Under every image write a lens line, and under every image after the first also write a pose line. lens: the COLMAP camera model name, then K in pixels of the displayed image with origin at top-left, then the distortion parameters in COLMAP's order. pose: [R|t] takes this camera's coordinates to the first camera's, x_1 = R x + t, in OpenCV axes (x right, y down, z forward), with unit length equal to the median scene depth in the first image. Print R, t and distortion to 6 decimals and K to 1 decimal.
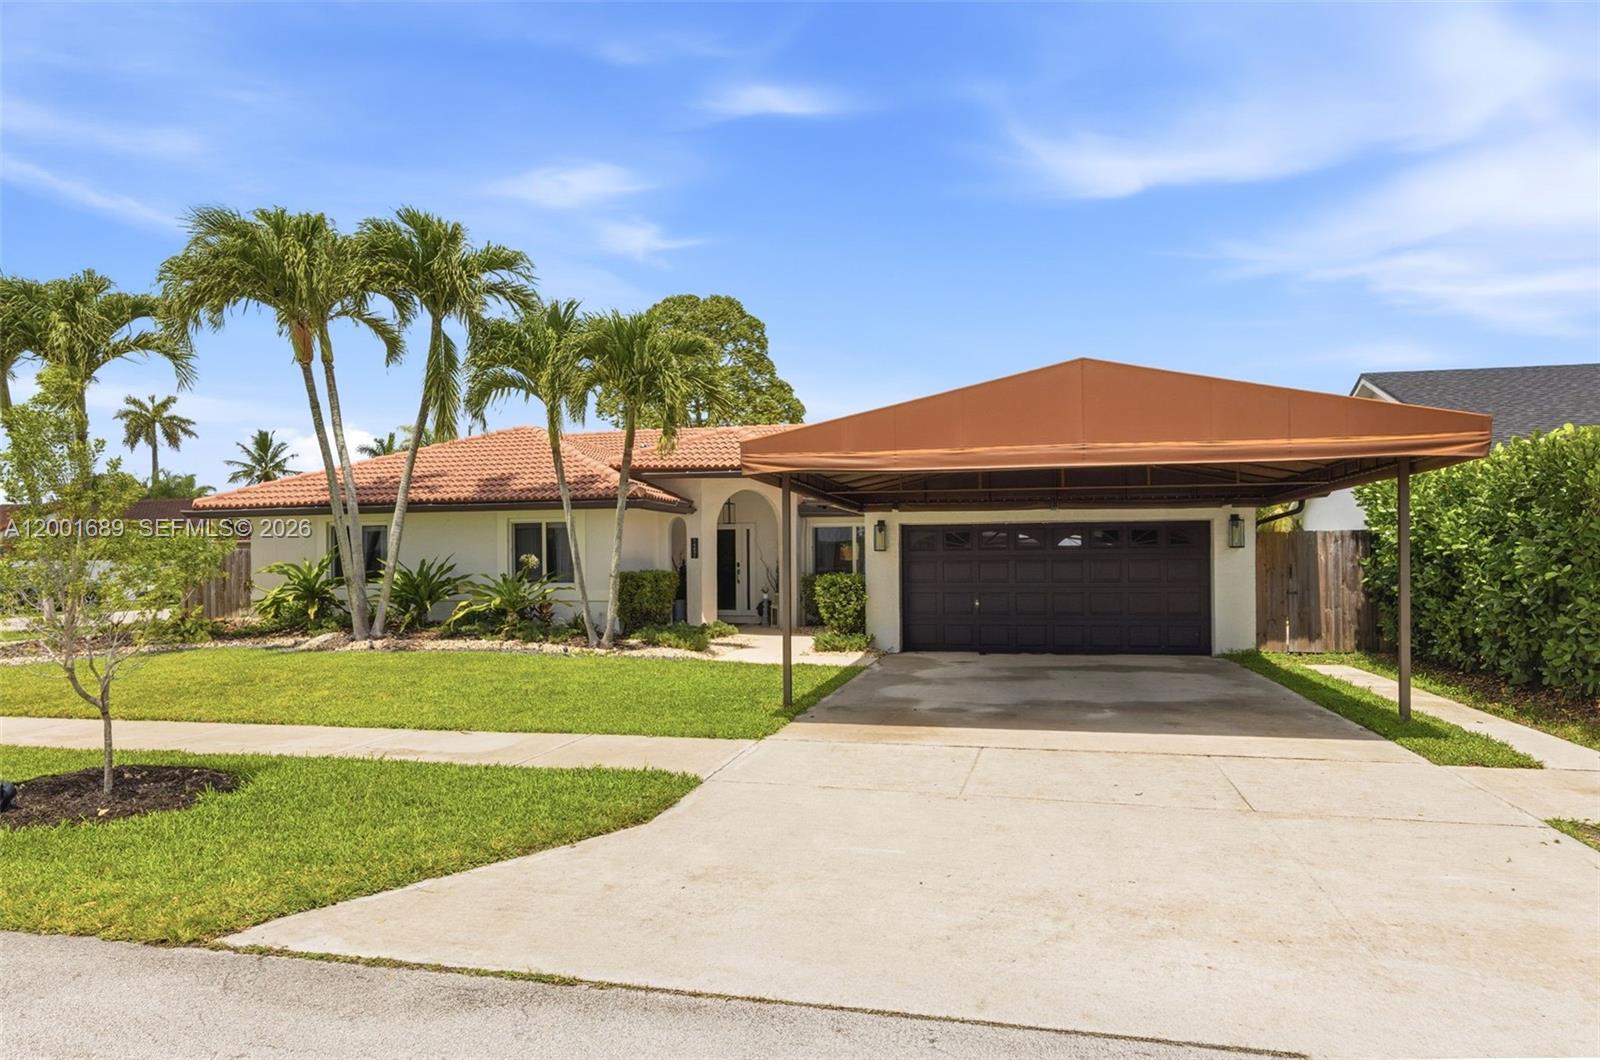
lens RADIAL K [[963.2, 0, 801.5], [0, 963.2, 554.2], [0, 0, 1]] dist [0.002009, 0.000069]
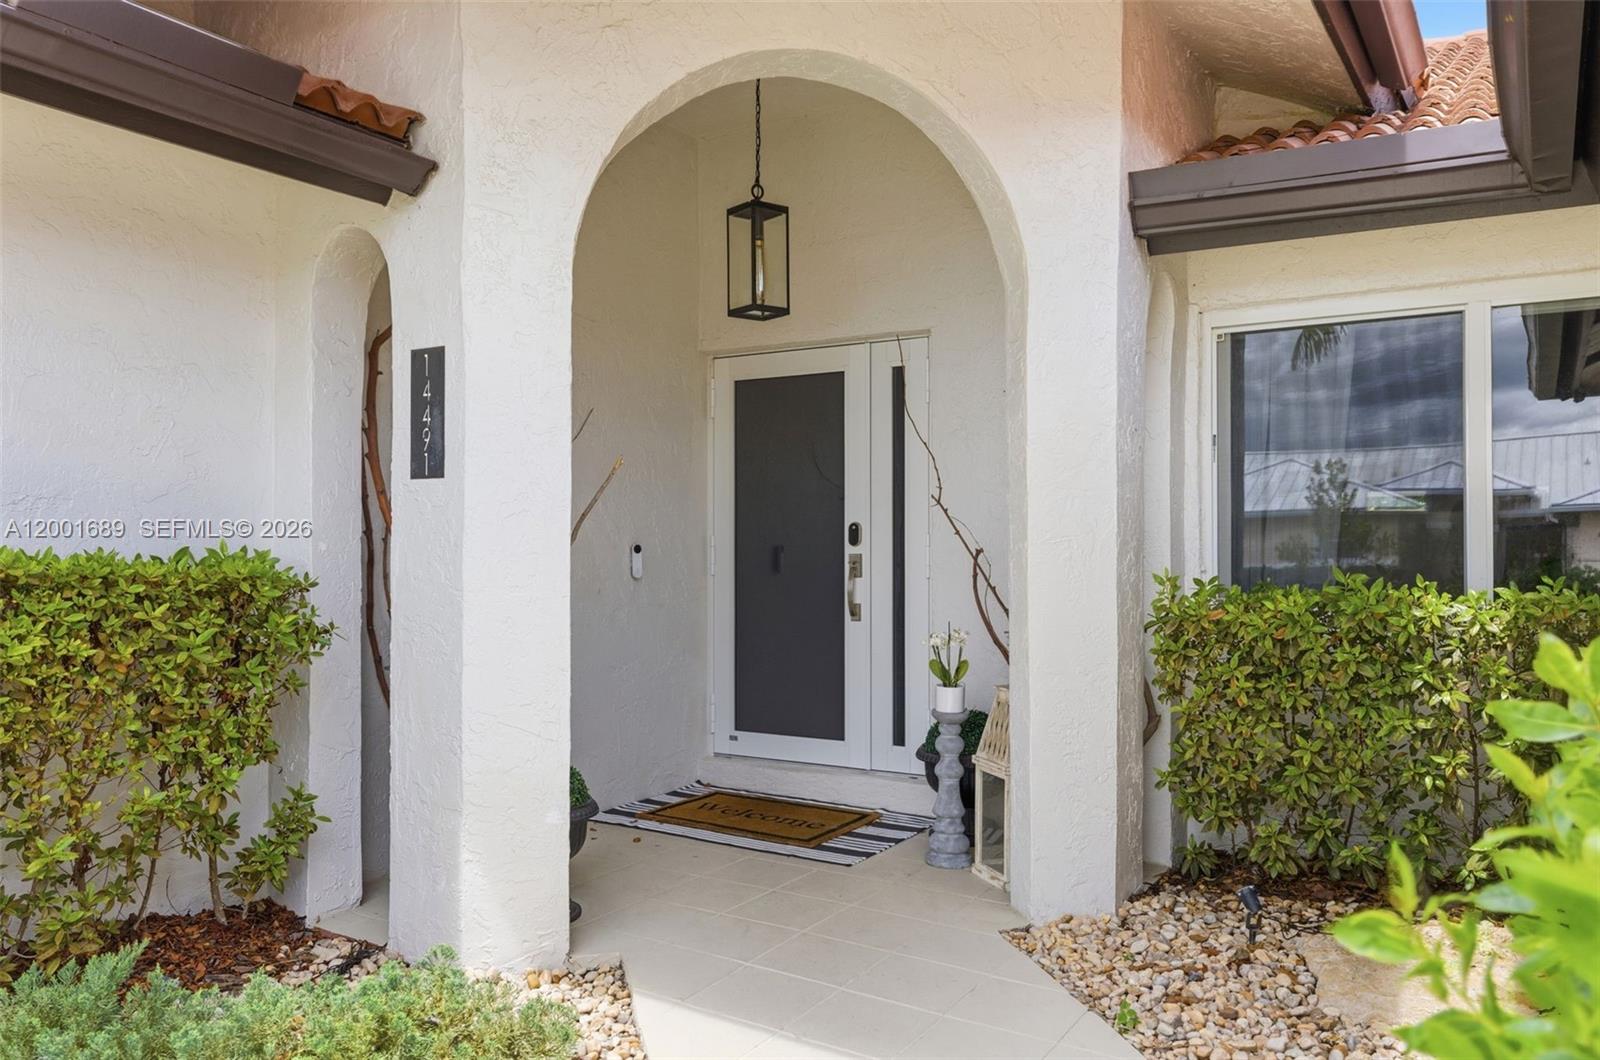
lens RADIAL K [[1196.9, 0, 800.0], [0, 1196.9, 530.0], [0, 0, 1]] dist [0.010230, -0.001443]
pose [[0.951026, 0.003180, -0.309094, 0.007643], [-0.006021, 0.999948, -0.008237, 0.013955], [0.309052, 0.009695, 0.950996, 0.828247]]
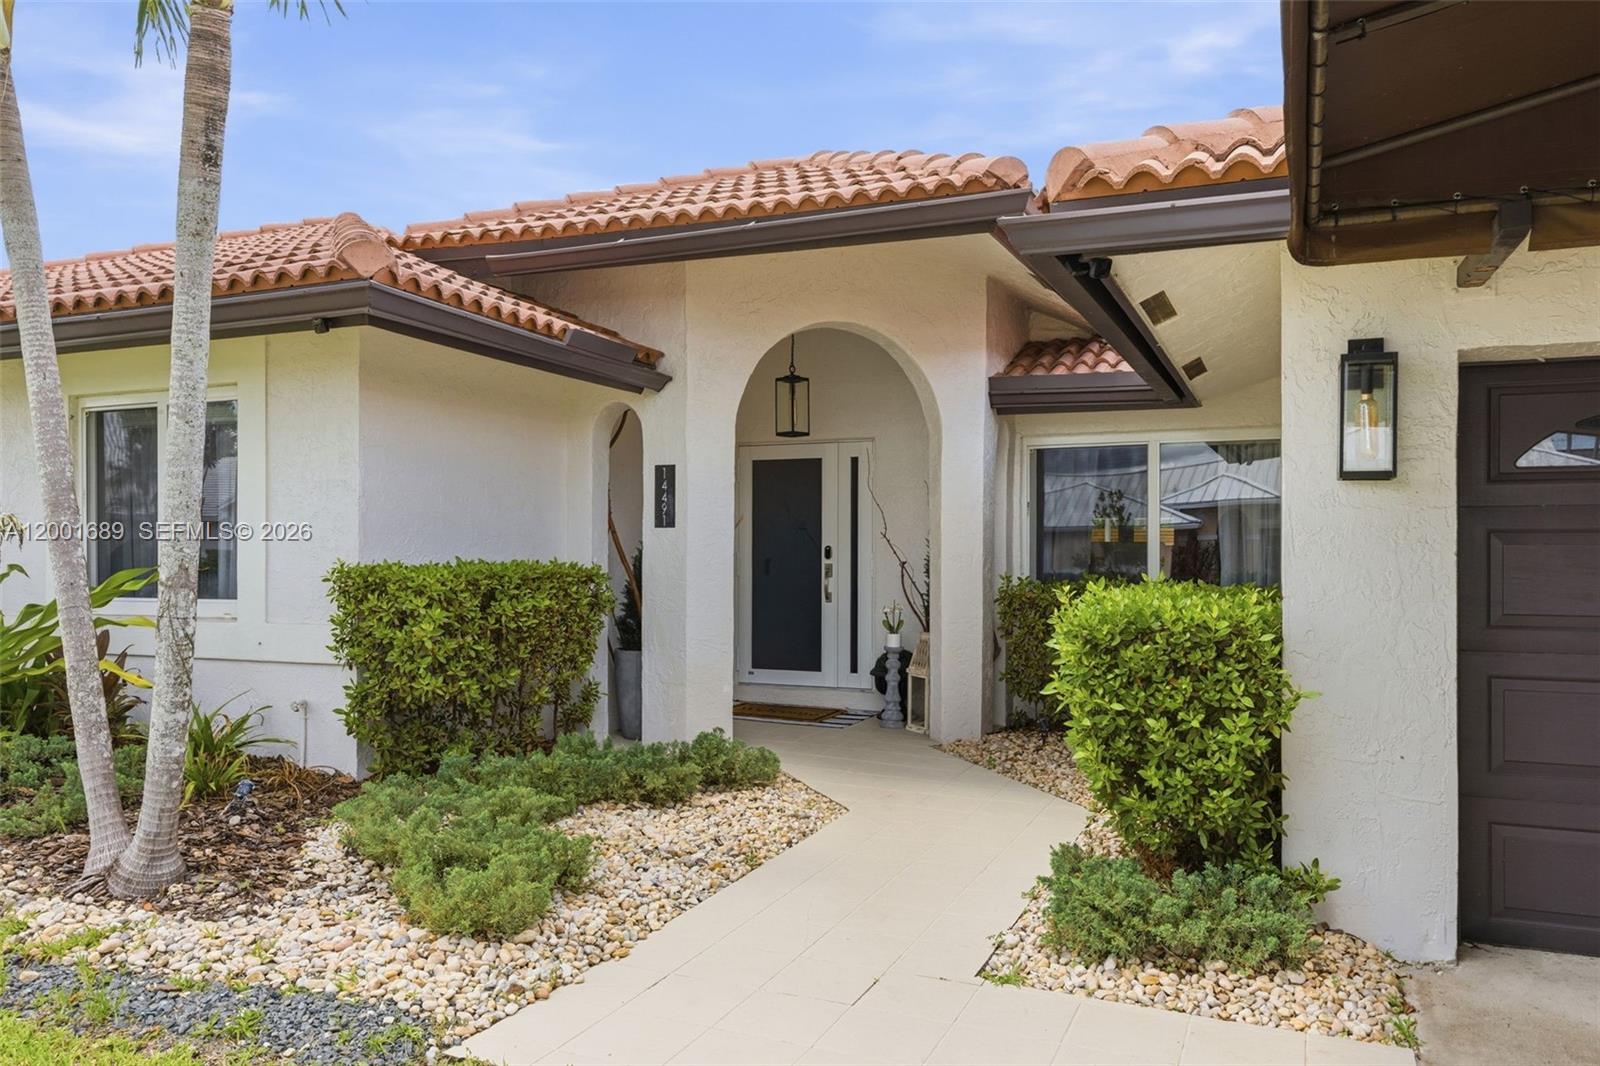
lens RADIAL K [[1135.5, 0, 794.2], [0, 1135.5, 550.6], [0, 0, 1]] dist [-0.003352, -0.000126]
pose [[0.983754, 0.009499, -0.179273, 0.001852], [-0.009537, 0.999954, 0.000650, 0.011398], [0.179271, 0.001071, 0.983799, 0.623896]]
